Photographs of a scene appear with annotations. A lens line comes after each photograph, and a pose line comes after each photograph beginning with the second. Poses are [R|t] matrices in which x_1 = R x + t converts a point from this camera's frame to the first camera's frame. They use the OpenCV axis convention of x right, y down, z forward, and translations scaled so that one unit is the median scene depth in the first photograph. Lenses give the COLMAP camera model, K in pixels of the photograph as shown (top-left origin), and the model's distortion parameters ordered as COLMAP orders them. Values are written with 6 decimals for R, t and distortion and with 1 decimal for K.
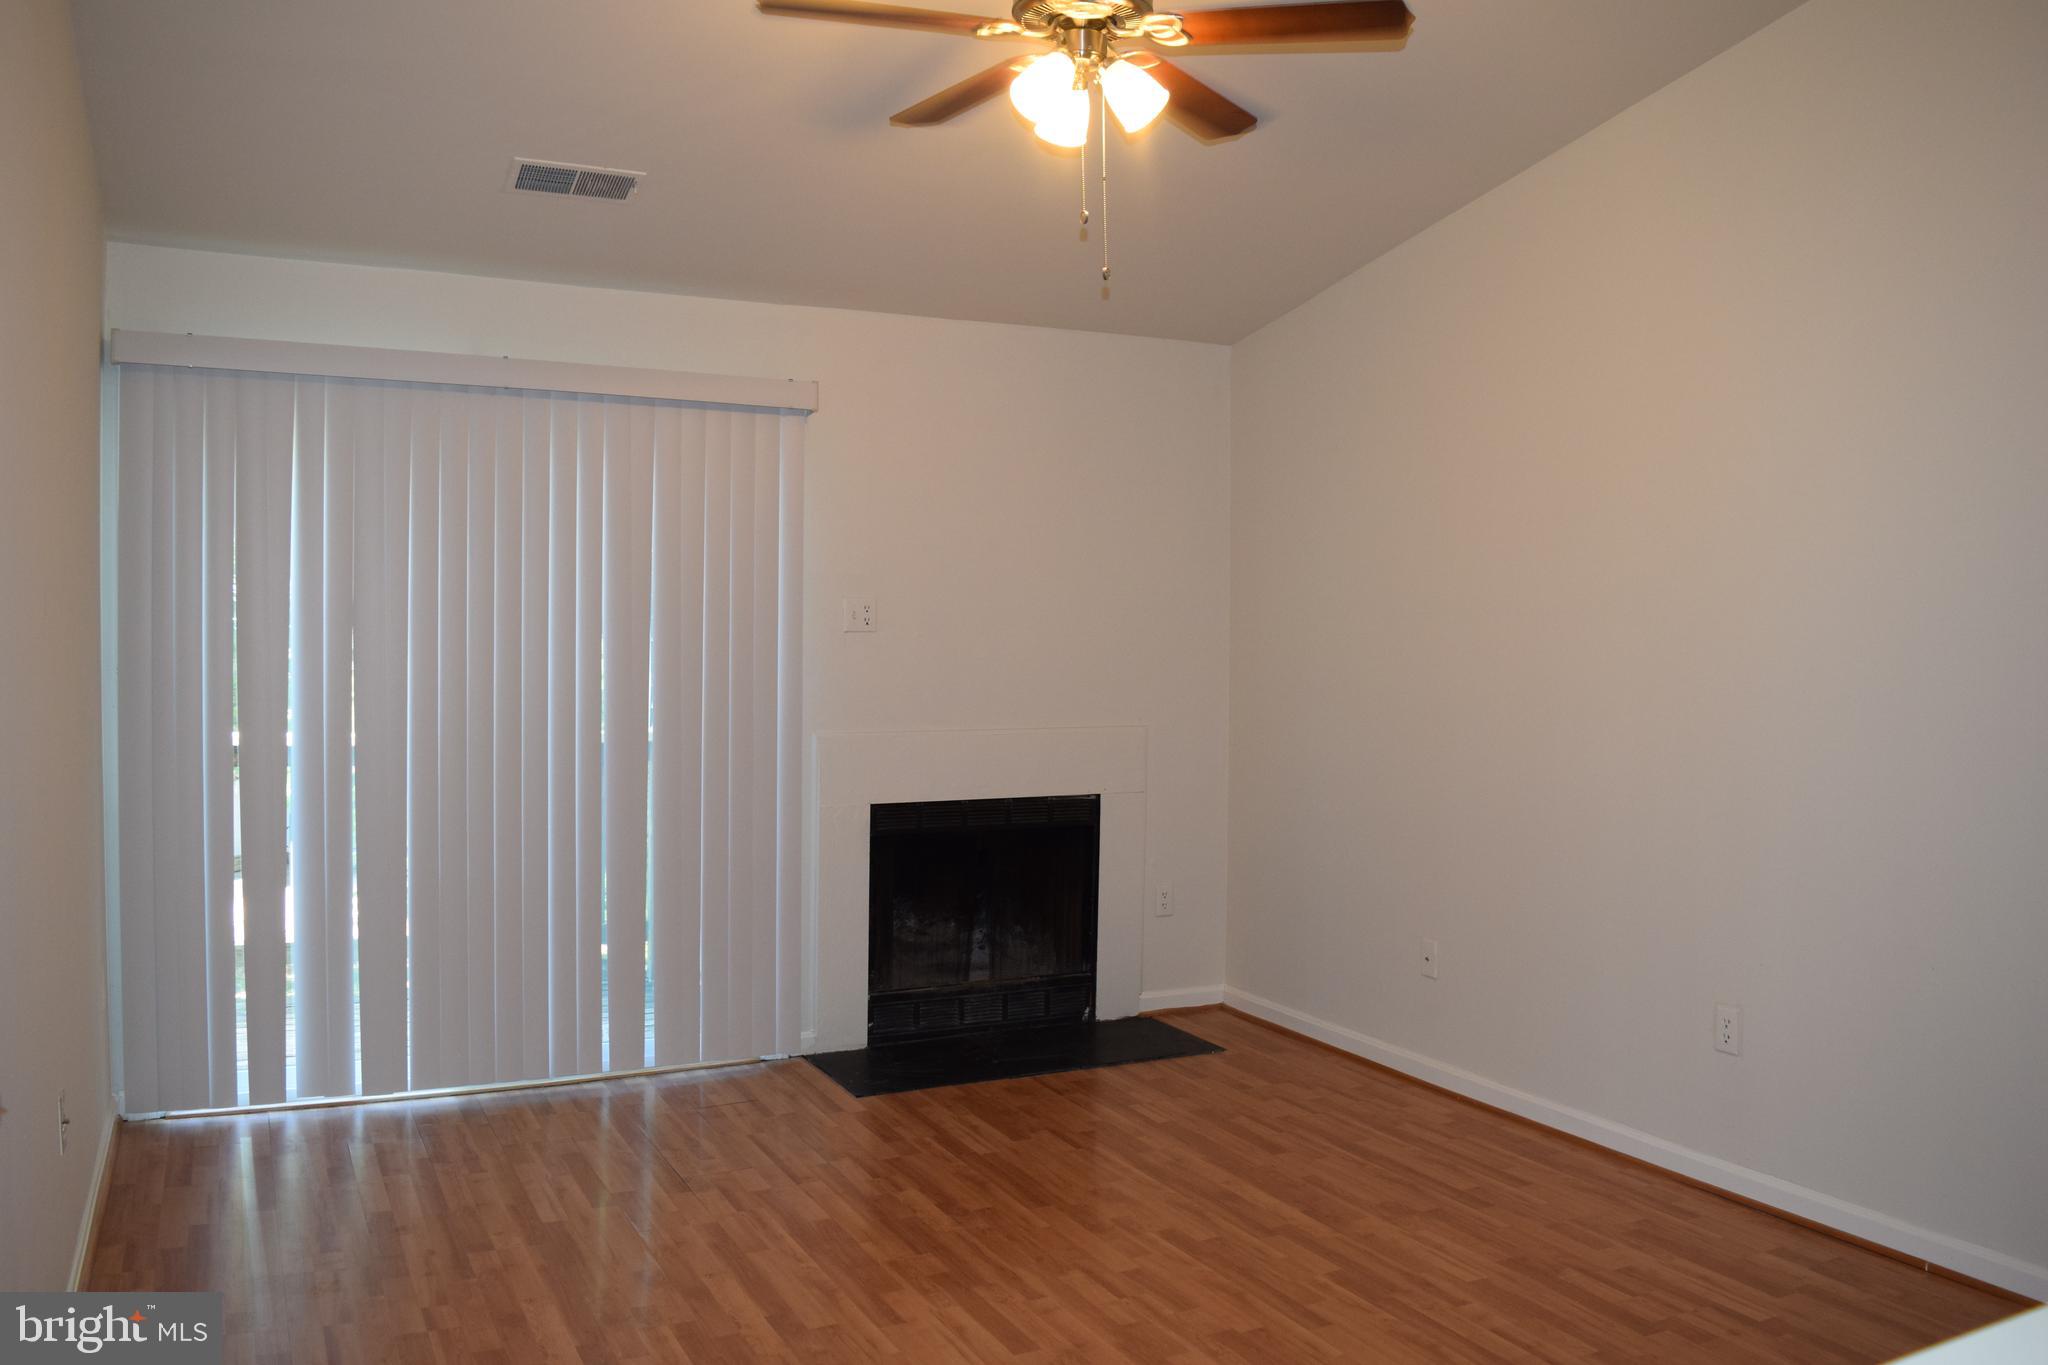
lens RADIAL K [[1617.2, 0, 1022.2], [0, 1617.2, 680.7], [0, 0, 1]] dist [-0.088753, 0.022807]
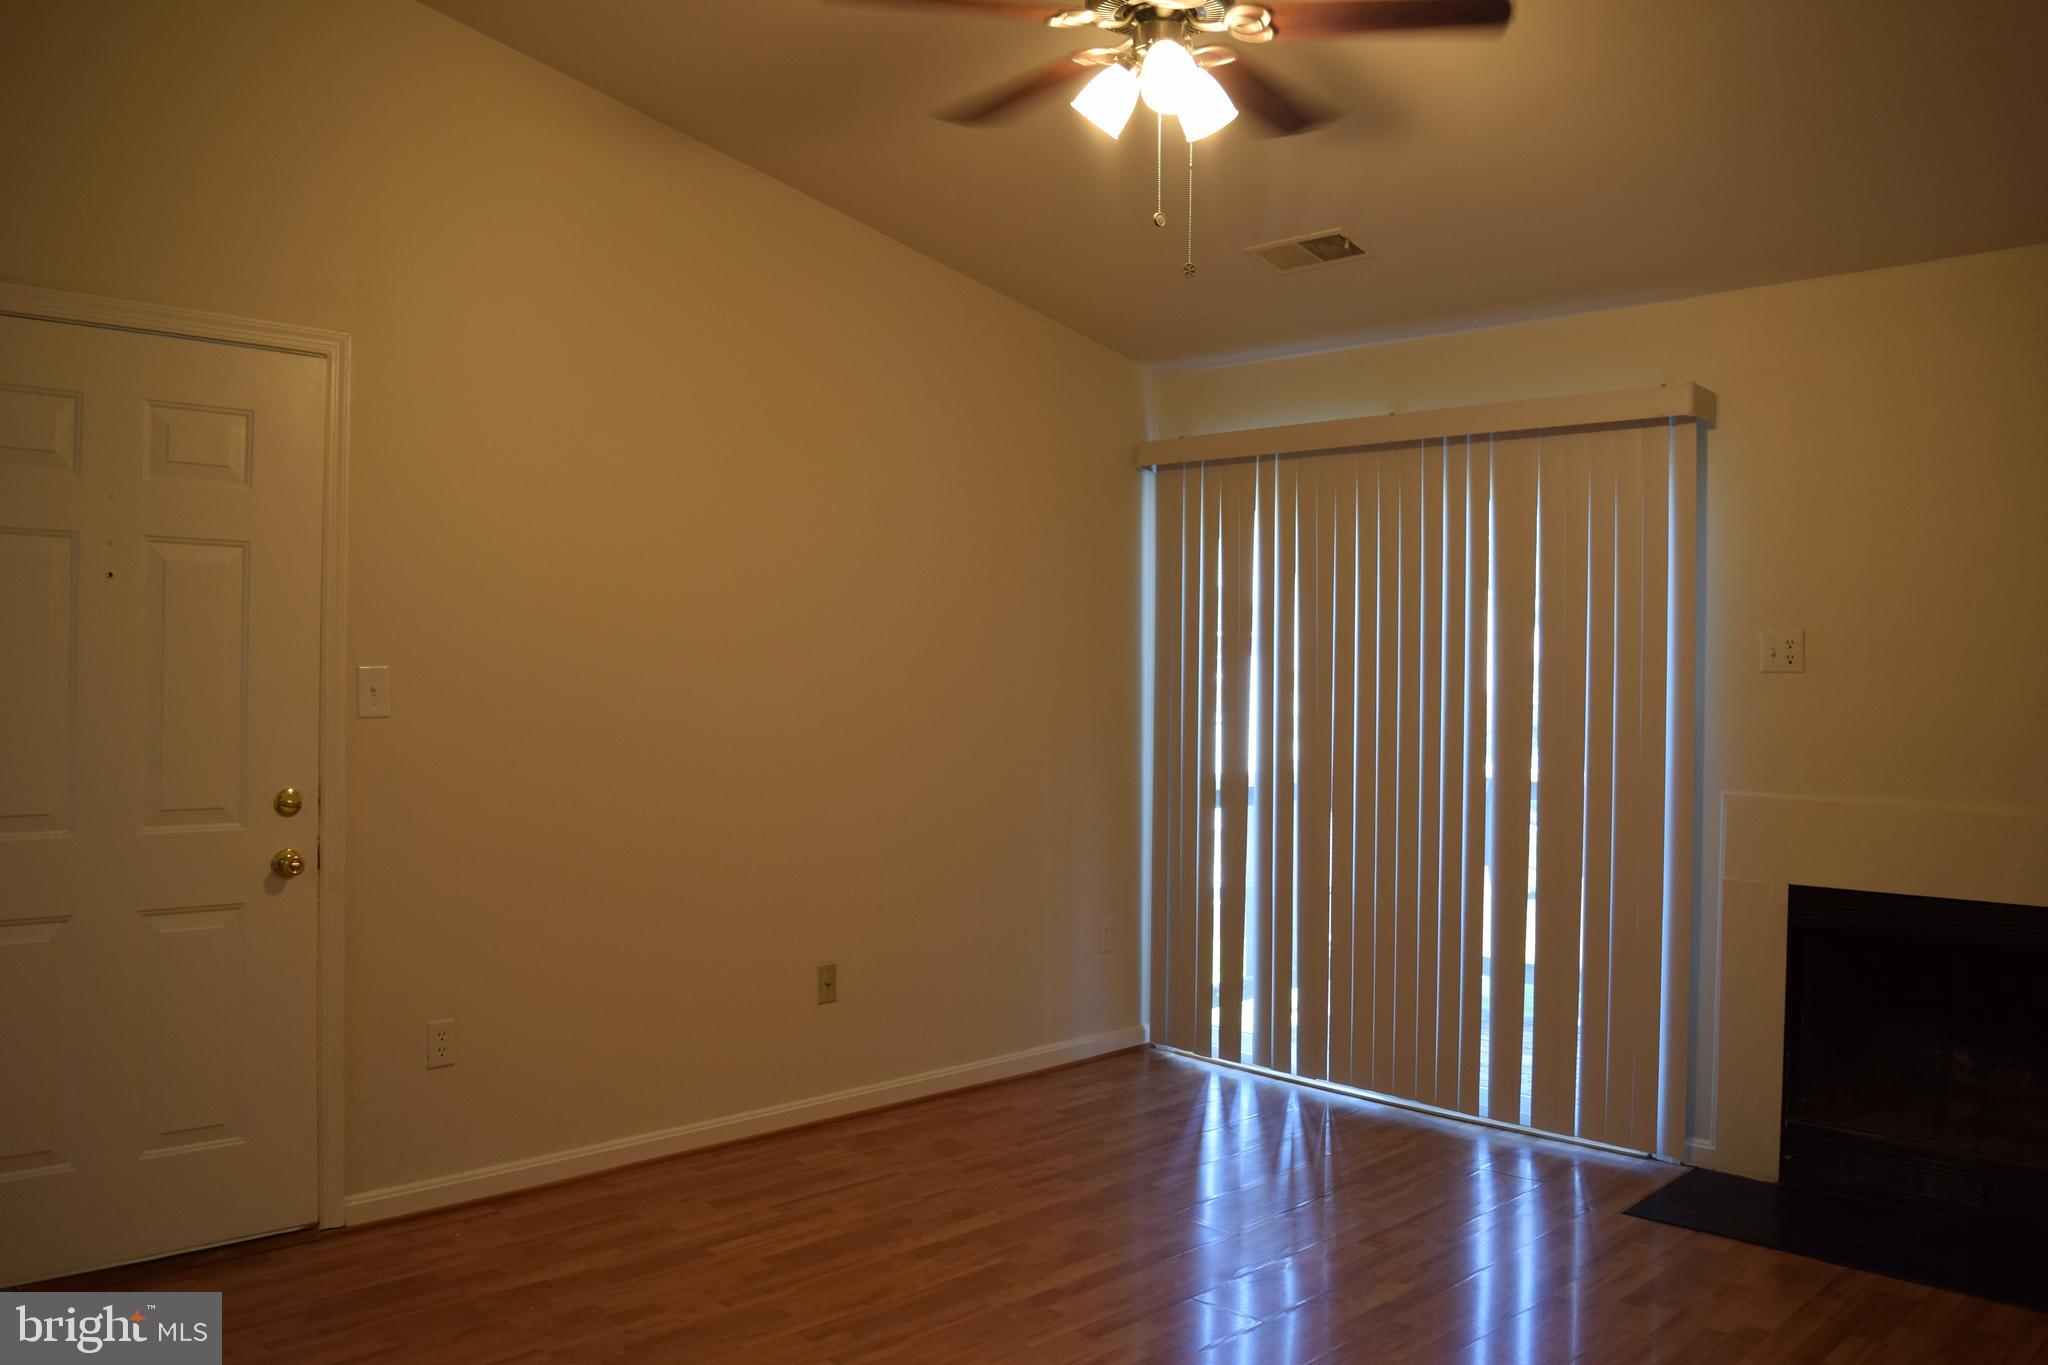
lens RADIAL K [[1617.2, 0, 1026.9], [0, 1617.2, 670.0], [0, 0, 1]] dist [-0.088753, 0.022807]
pose [[0.323429, -0.004126, -0.946243, 0.637031], [-0.038834, 0.999090, -0.017630, -0.002569], [0.945455, 0.042448, 0.322975, 0.447439]]
